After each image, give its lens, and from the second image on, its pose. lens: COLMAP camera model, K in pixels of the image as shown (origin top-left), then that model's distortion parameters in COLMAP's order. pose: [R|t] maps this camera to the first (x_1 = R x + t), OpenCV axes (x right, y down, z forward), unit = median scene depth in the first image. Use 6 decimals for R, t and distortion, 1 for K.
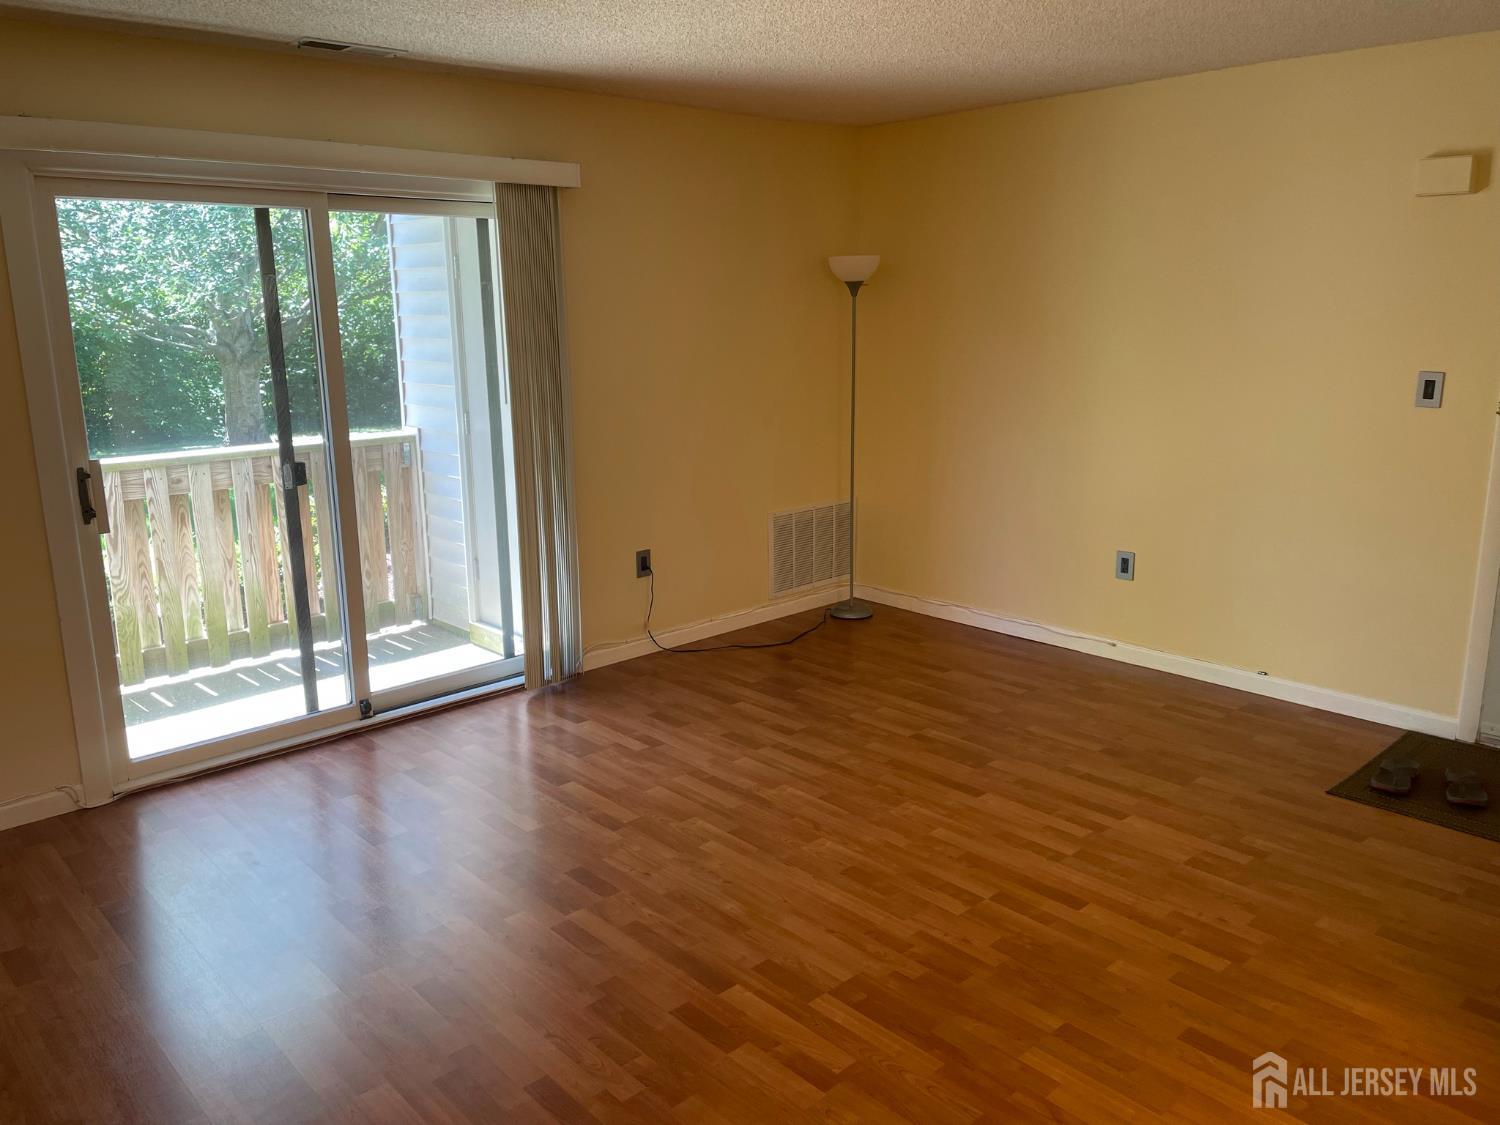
lens RADIAL K [[1136.0, 0, 757.8], [0, 1136.0, 553.5], [0, 0, 1]] dist [0.083733, -0.108561]
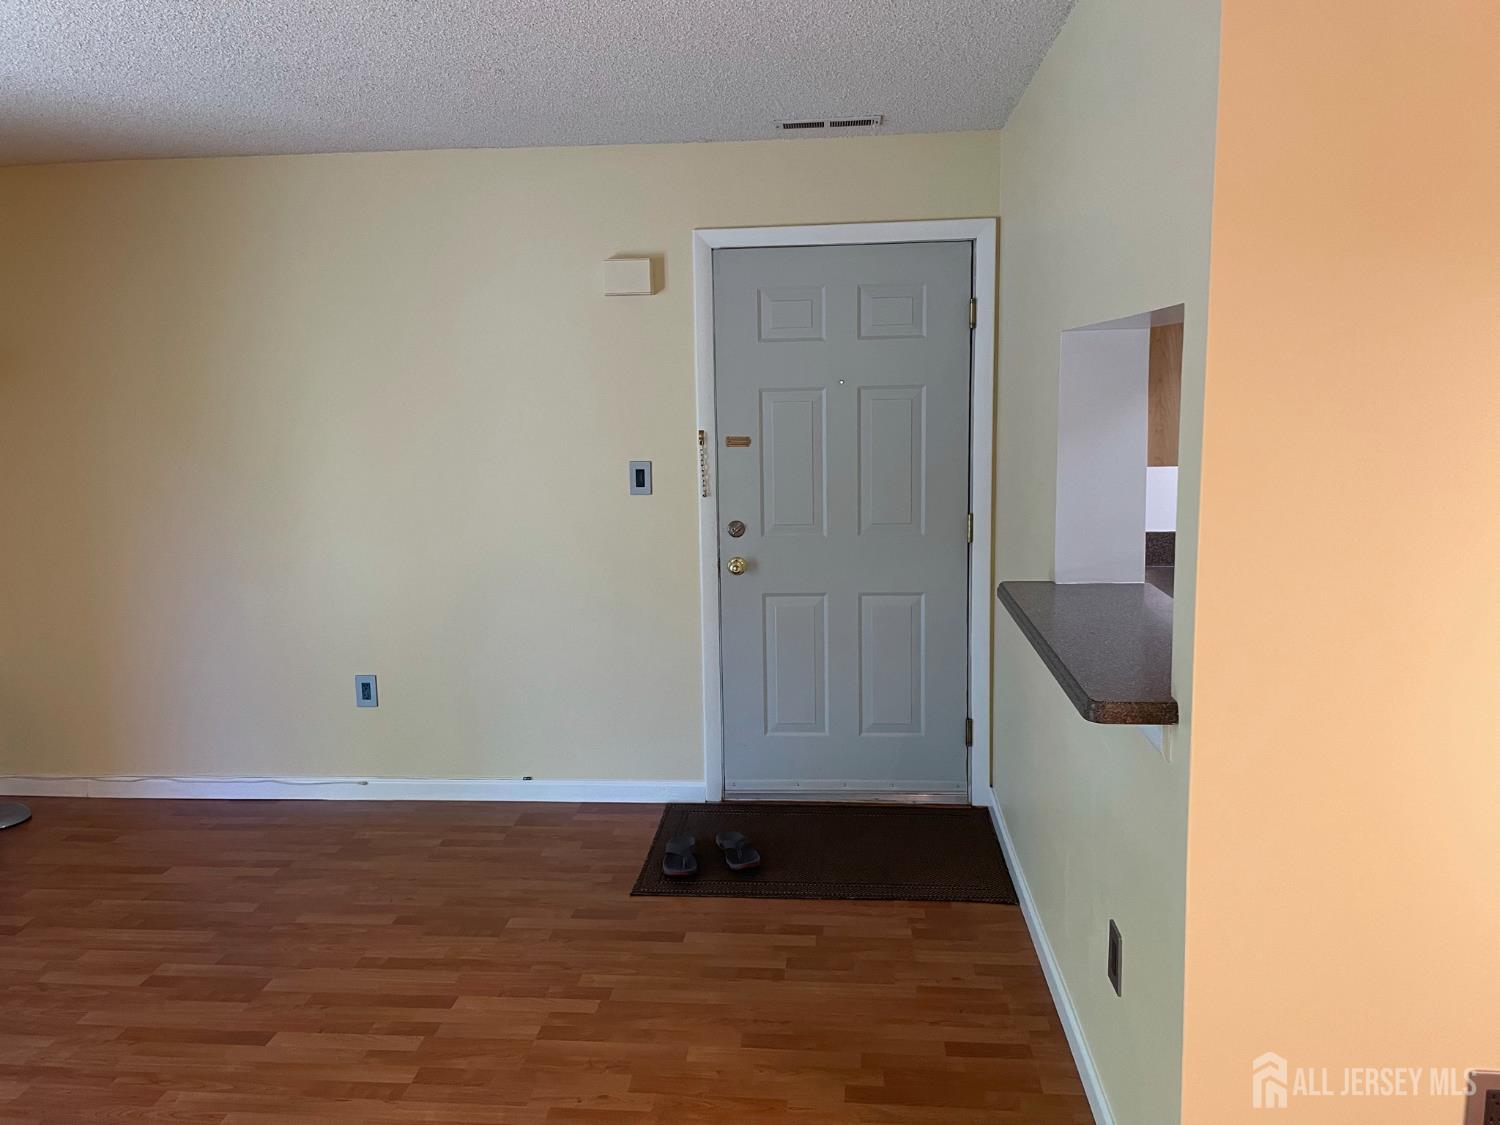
lens RADIAL K [[1136.0, 0, 746.6], [0, 1136.0, 556.4], [0, 0, 1]] dist [0.083733, -0.108561]
pose [[0.751569, -0.101065, 0.651866, -0.030159], [0.151349, 0.988251, -0.021279, -0.037384], [-0.642057, 0.114652, 0.758036, 0.171370]]
